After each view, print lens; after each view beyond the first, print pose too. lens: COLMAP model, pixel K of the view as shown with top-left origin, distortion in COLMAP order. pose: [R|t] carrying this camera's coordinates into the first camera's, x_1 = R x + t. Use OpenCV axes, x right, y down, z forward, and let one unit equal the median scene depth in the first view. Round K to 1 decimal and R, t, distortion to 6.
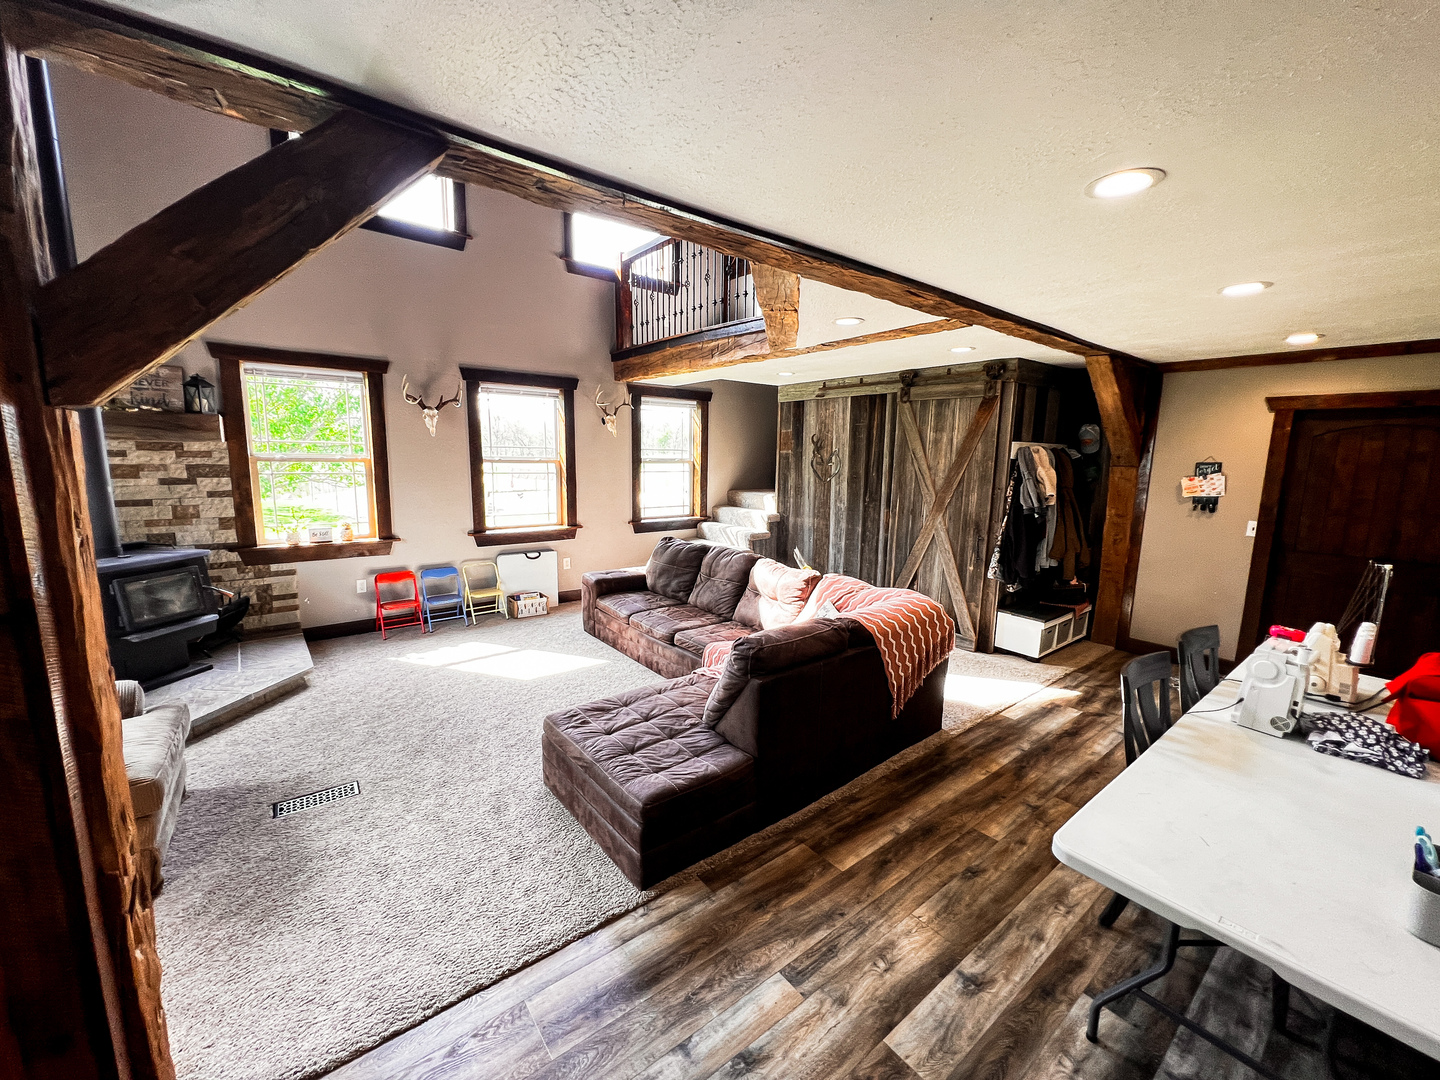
lens RADIAL K [[575.3, 0, 723.6], [0, 575.3, 542.0], [0, 0, 1]] dist [-0.000654, 0.000056]
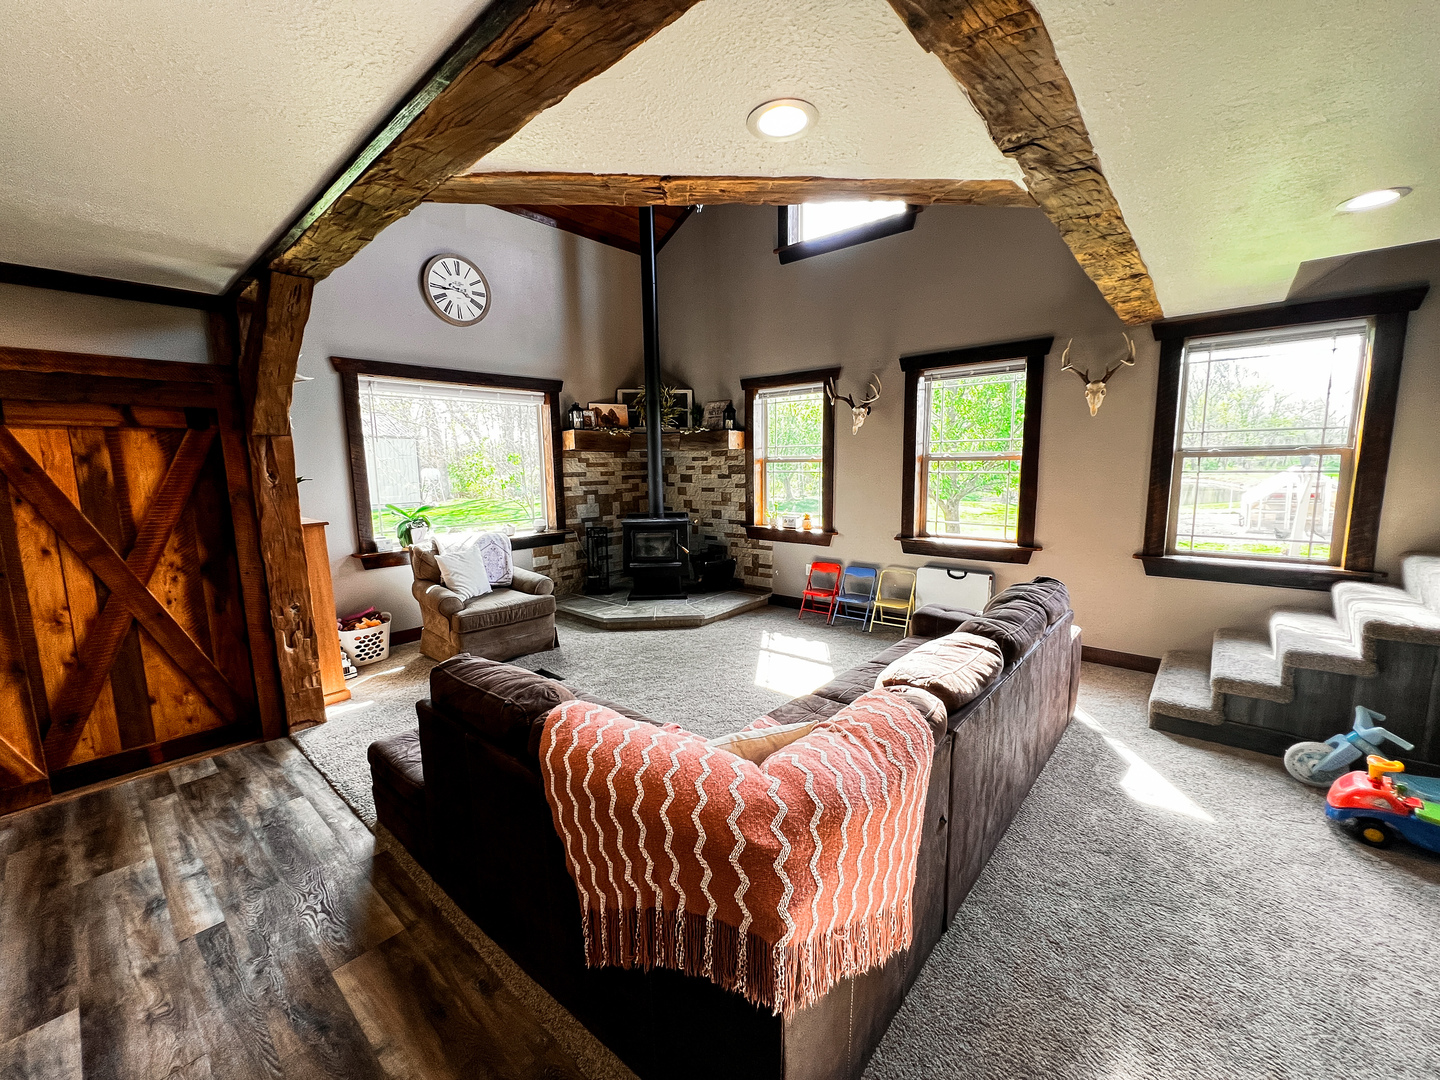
lens RADIAL K [[575.3, 0, 720.4], [0, 575.3, 543.4], [0, 0, 1]] dist [-0.000654, 0.000056]
pose [[0.183727, 0.116490, -0.976050, 0.459637], [-0.130122, 0.987097, 0.093315, -0.060575], [0.974327, 0.109861, 0.196514, 0.604136]]
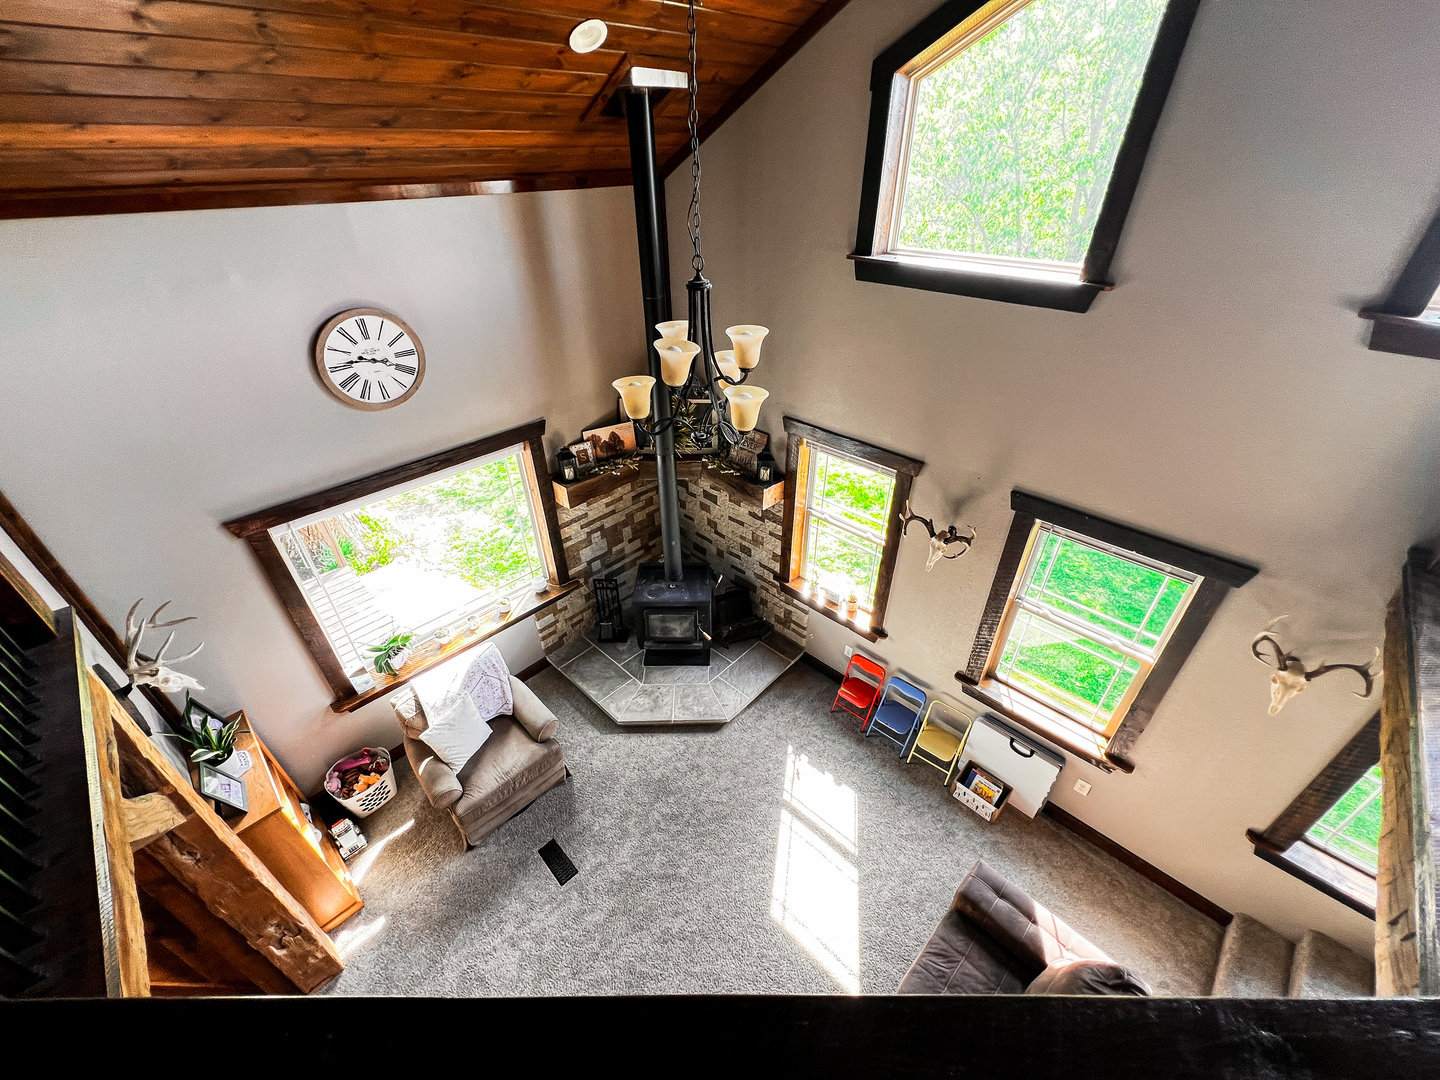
lens RADIAL K [[575.3, 0, 720.5], [0, 575.3, 541.0], [0, 0, 1]] dist [-0.000654, 0.000056]
pose [[0.124251, 0.540224, -0.832298, 0.074277], [-0.136517, 0.840128, 0.524926, -0.588679], [0.982815, 0.048400, 0.178136, 0.601479]]
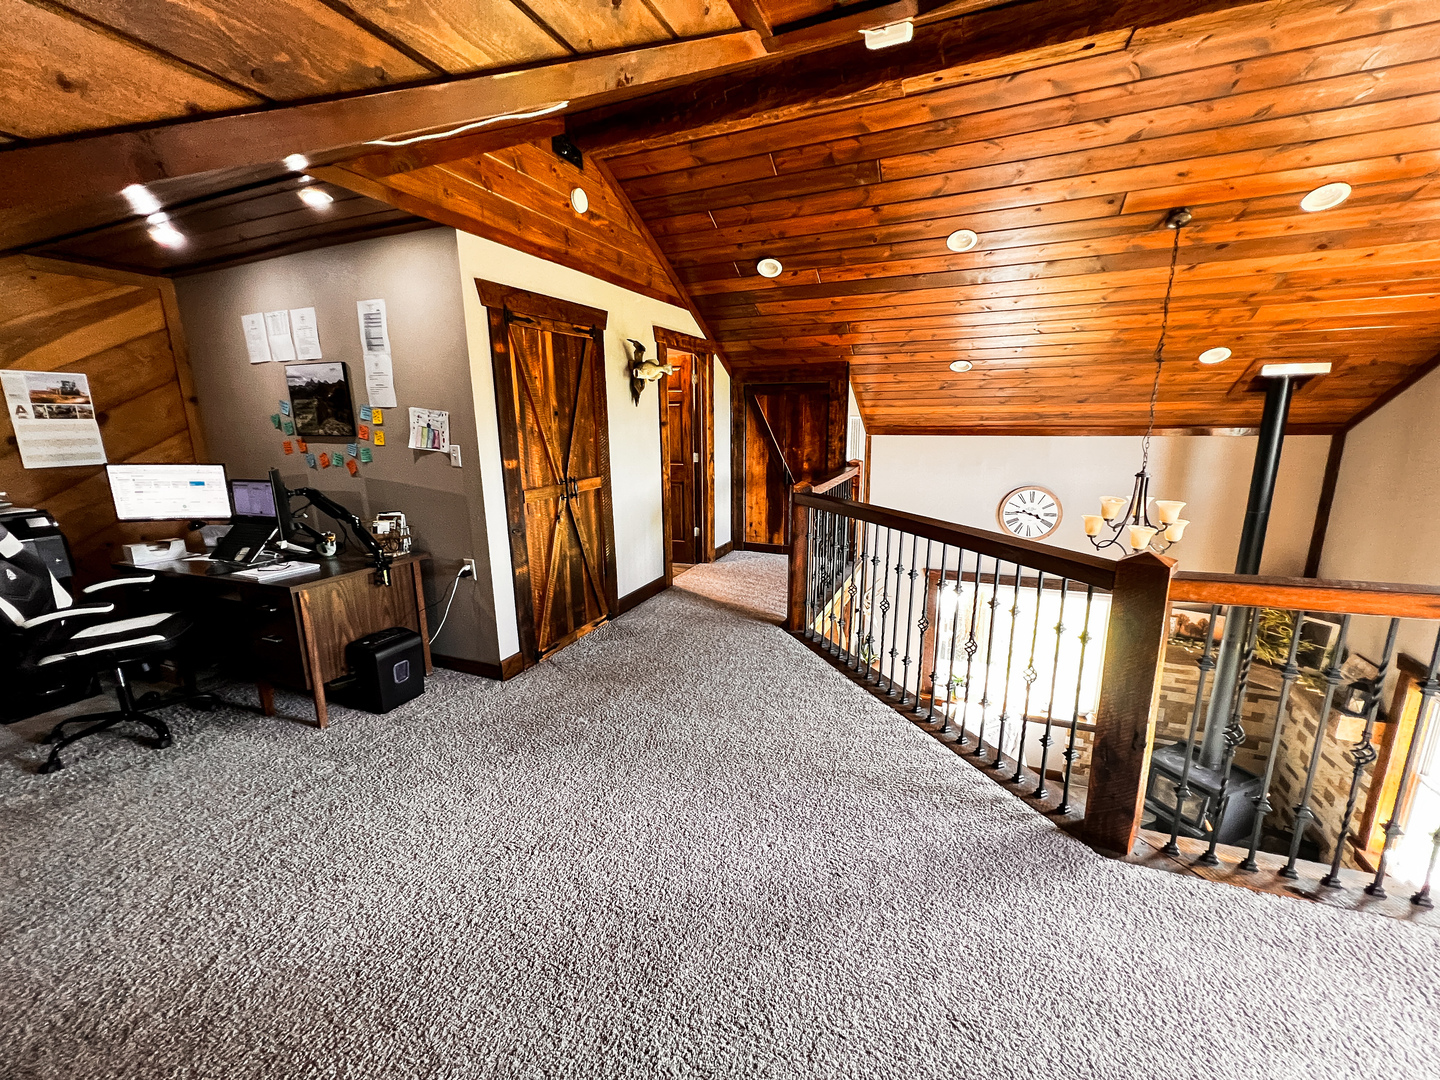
lens RADIAL K [[575.3, 0, 716.7], [0, 575.3, 542.8], [0, 0, 1]] dist [-0.000654, 0.000056]
pose [[-0.881069, 0.094205, -0.463511, 0.489284], [-0.074446, 0.940130, 0.332585, -0.650266], [0.467092, 0.327537, -0.821306, 1.018040]]
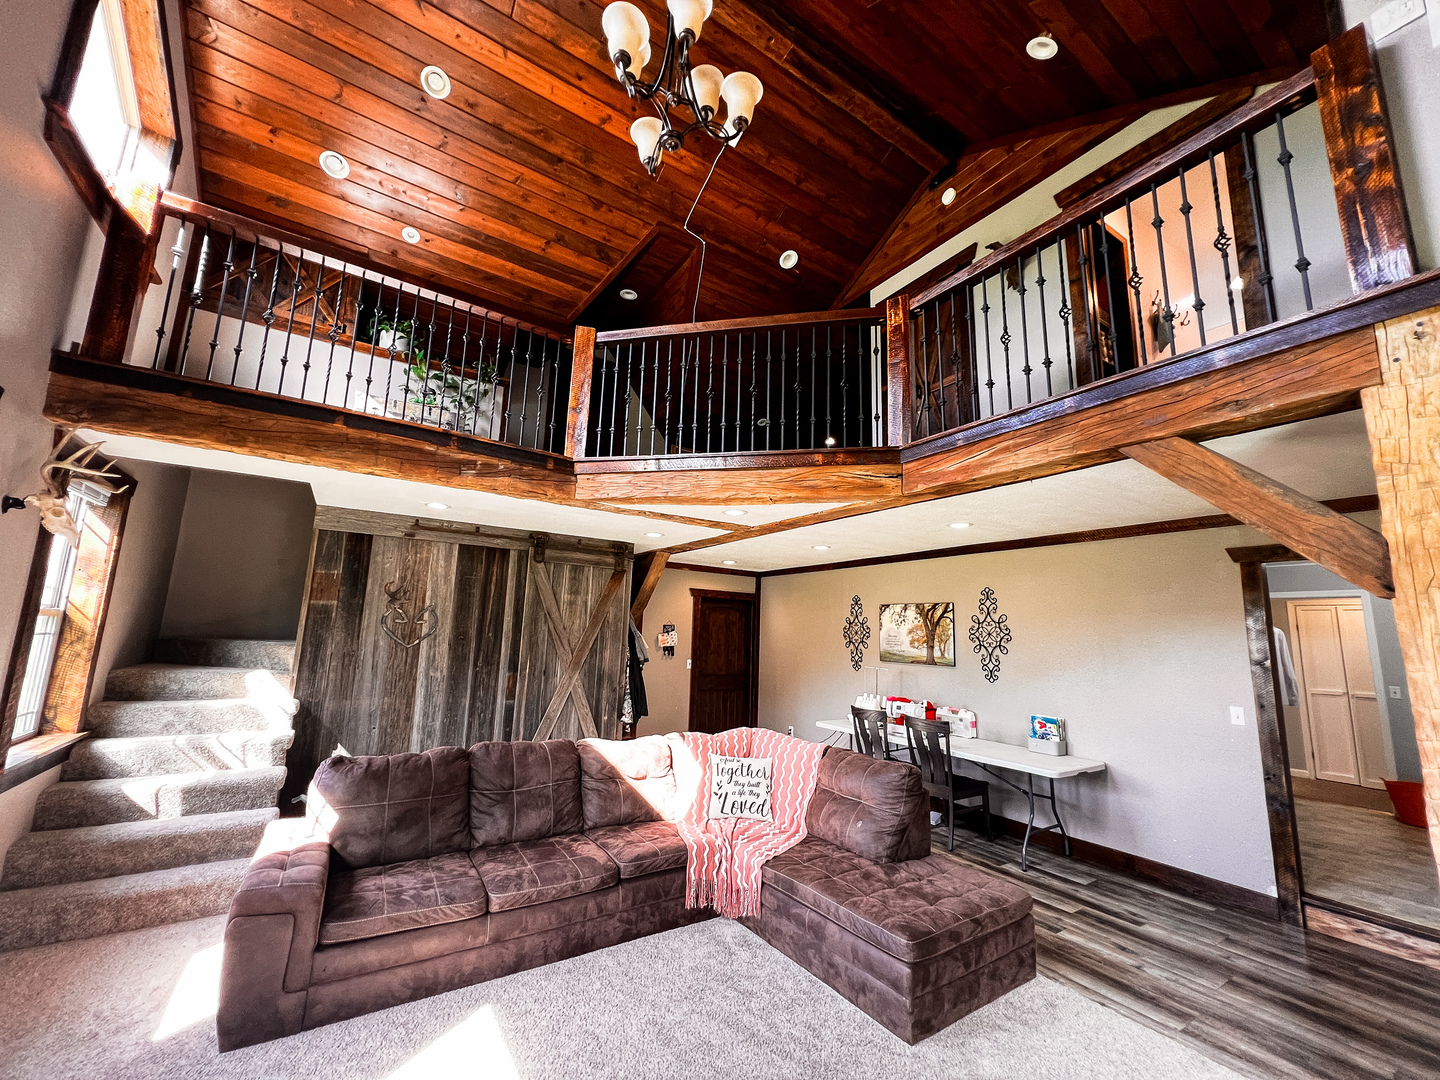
lens RADIAL K [[575.3, 0, 720.7], [0, 575.3, 540.3], [0, 0, 1]] dist [-0.000654, 0.000056]
pose [[0.092108, 0.148685, 0.984586, -0.680828], [0.120616, 0.979842, -0.159252, -0.085308], [-0.988417, 0.133425, 0.072317, 0.634868]]
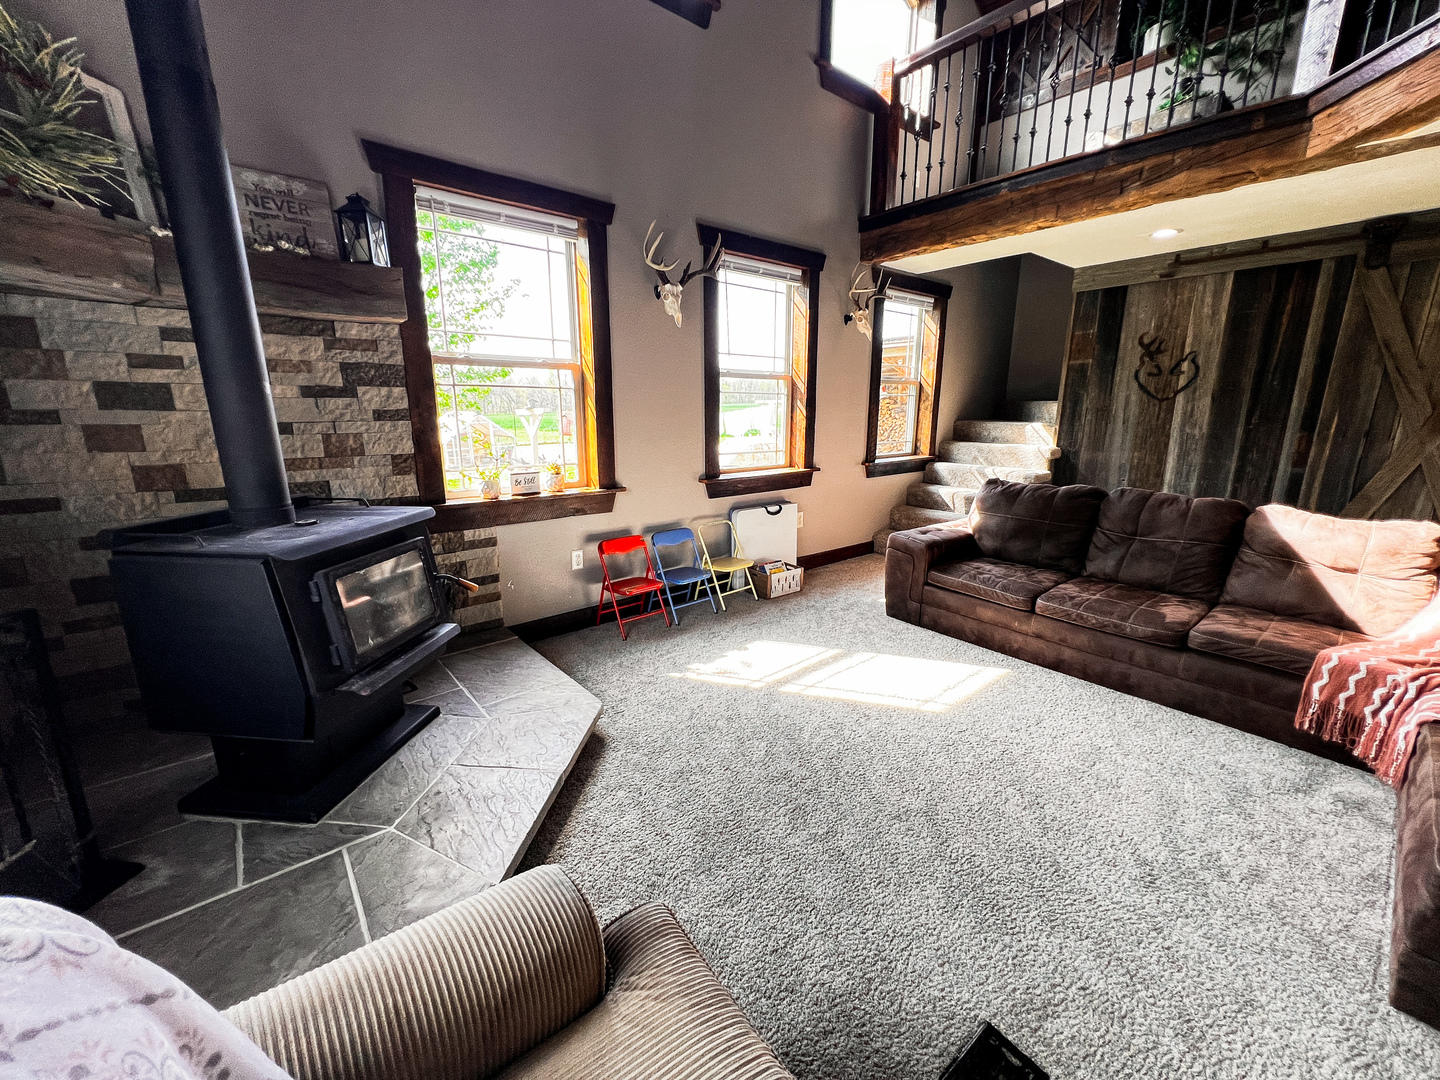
lens RADIAL K [[575.3, 0, 723.6], [0, 575.3, 540.6], [0, 0, 1]] dist [-0.000654, 0.000056]
pose [[0.999626, -0.021078, 0.017445, -0.478143], [0.019668, 0.996804, 0.077430, 0.006380], [-0.019021, -0.077058, 0.996845, 0.340212]]
